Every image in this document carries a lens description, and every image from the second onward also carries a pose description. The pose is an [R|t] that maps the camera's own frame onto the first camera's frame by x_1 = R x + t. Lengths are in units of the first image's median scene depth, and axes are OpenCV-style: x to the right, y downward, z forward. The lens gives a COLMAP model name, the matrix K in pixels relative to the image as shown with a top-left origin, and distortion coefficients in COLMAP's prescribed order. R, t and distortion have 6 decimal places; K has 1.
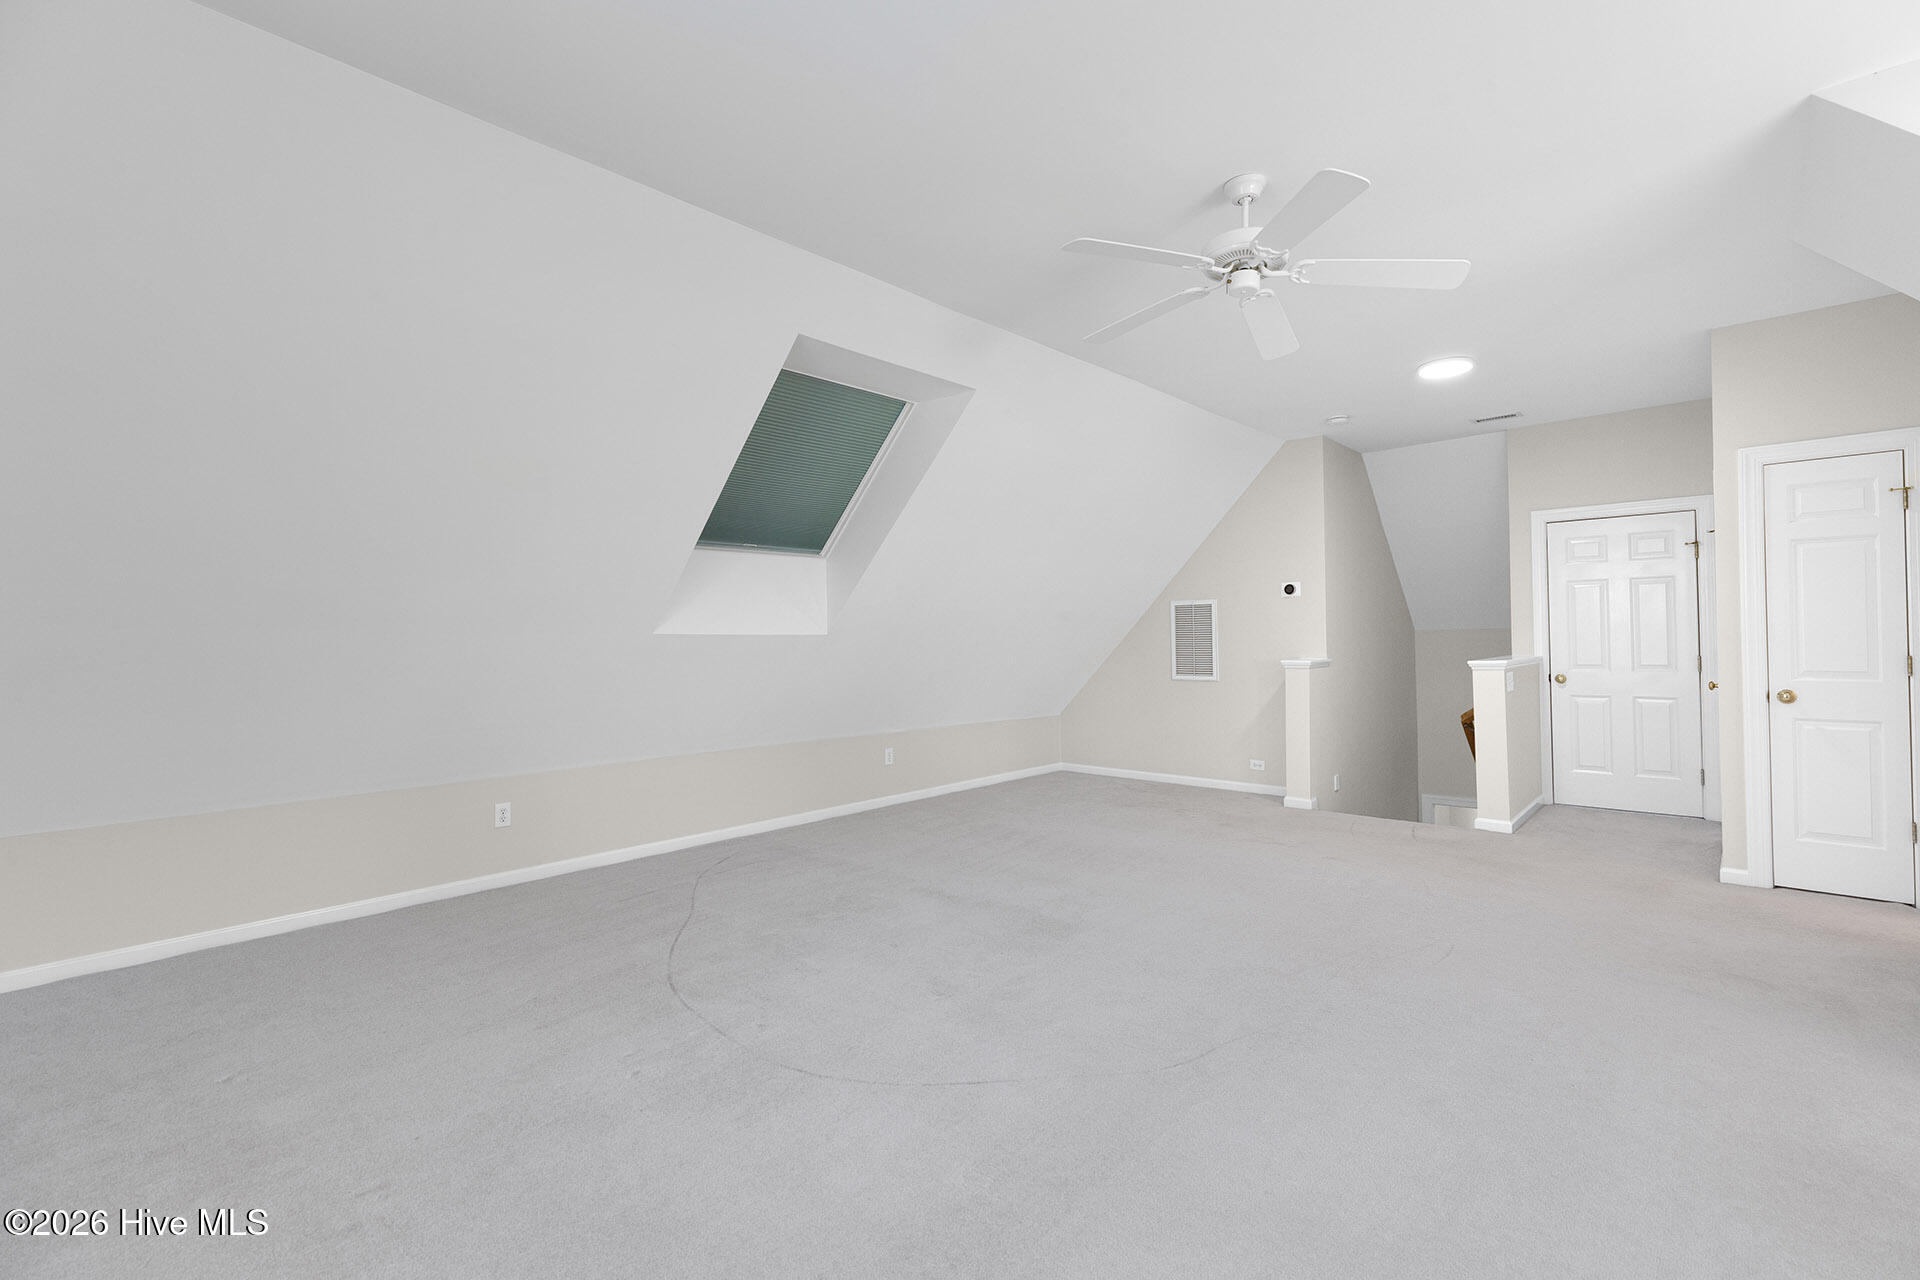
lens RADIAL K [[852.1, 0, 955.1], [0, 852.1, 637.3], [0, 0, 1]] dist [0.011201, -0.001936]
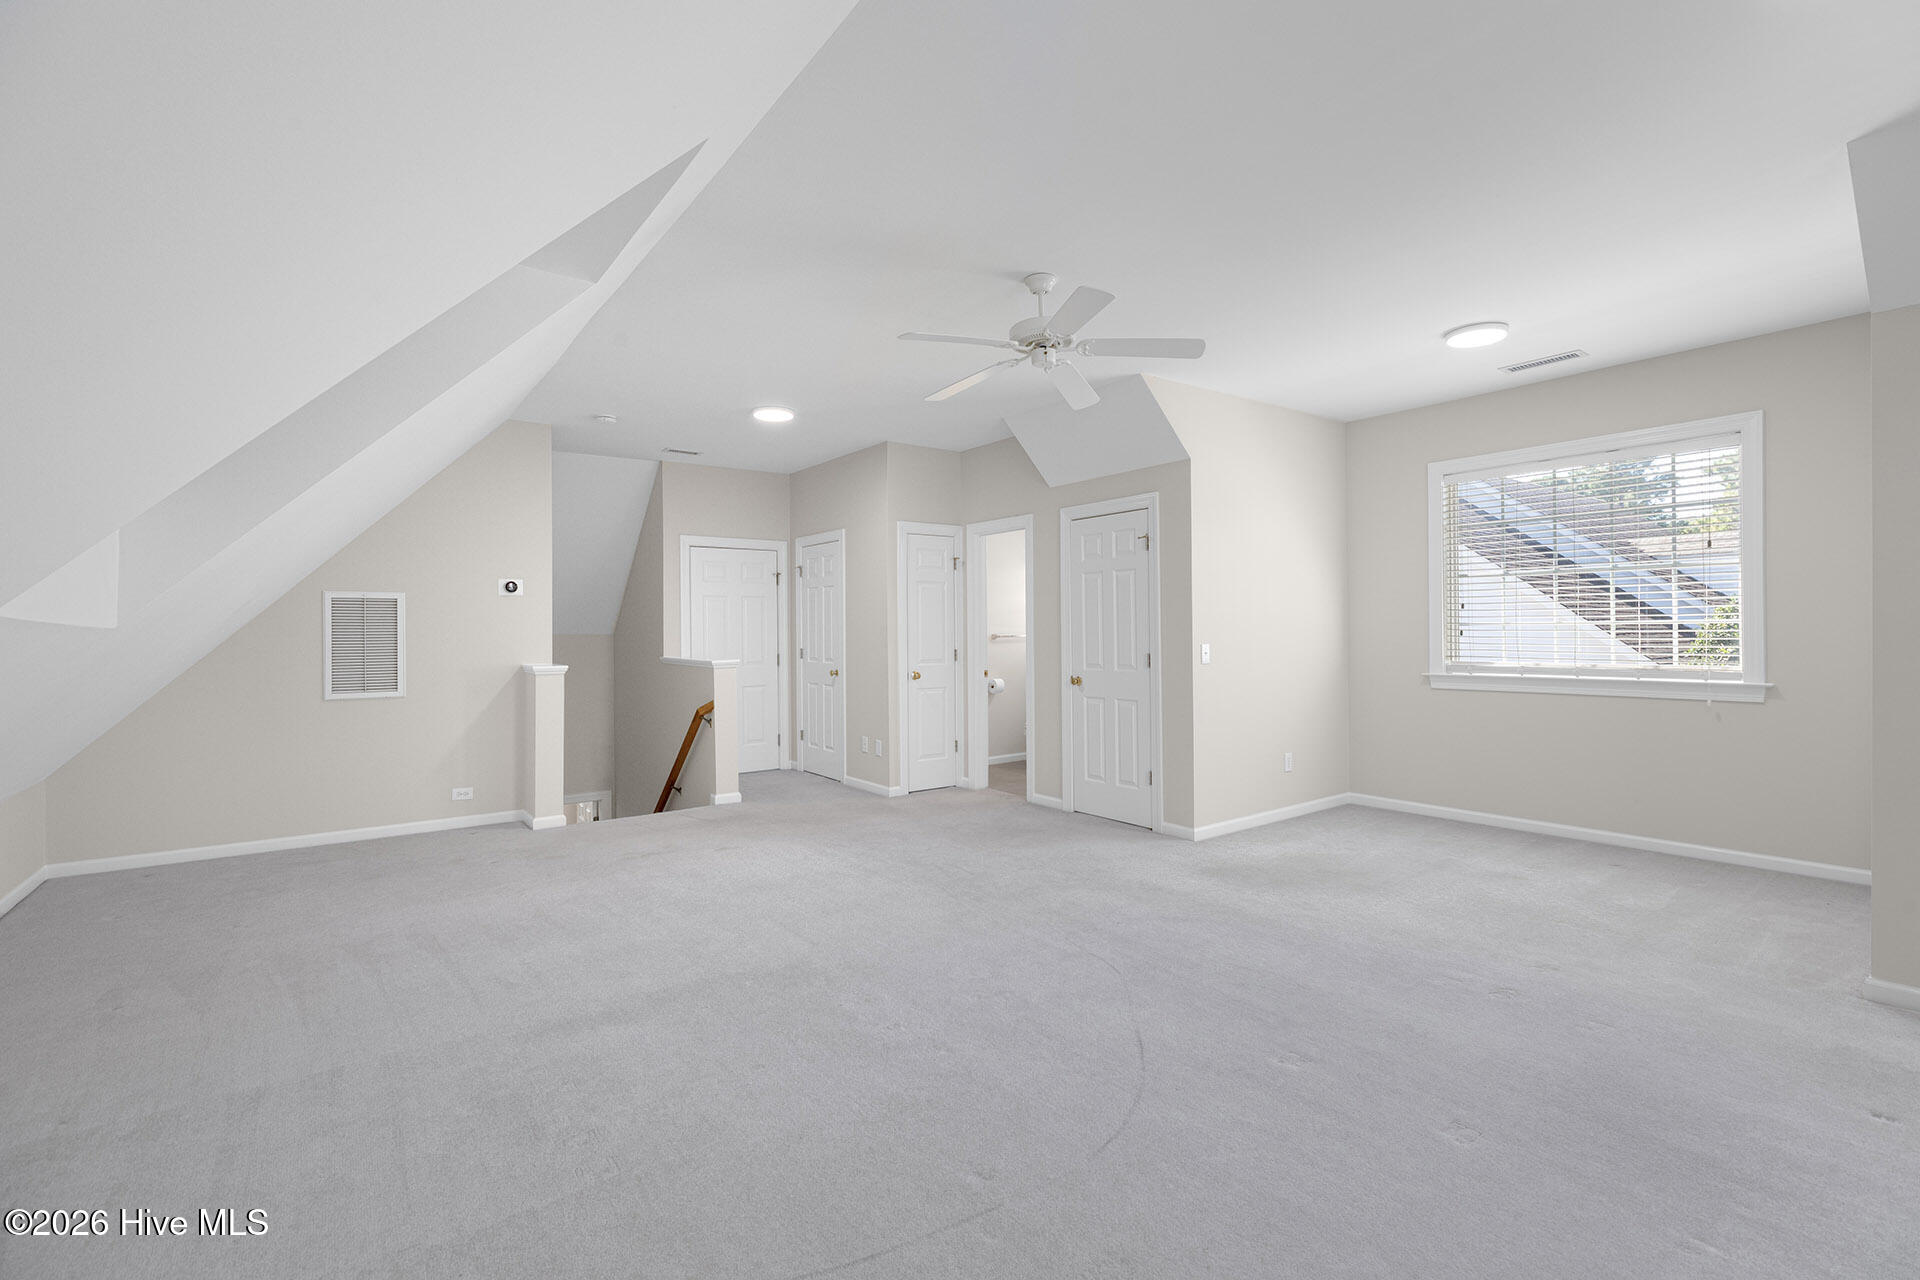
lens RADIAL K [[852.1, 0, 961.7], [0, 852.1, 623.5], [0, 0, 1]] dist [0.011201, -0.001936]
pose [[0.199838, 0.022791, 0.979564, -0.405317], [0.005193, 0.999691, -0.024318, 0.006012], [-0.979815, 0.009947, 0.199657, 0.381735]]
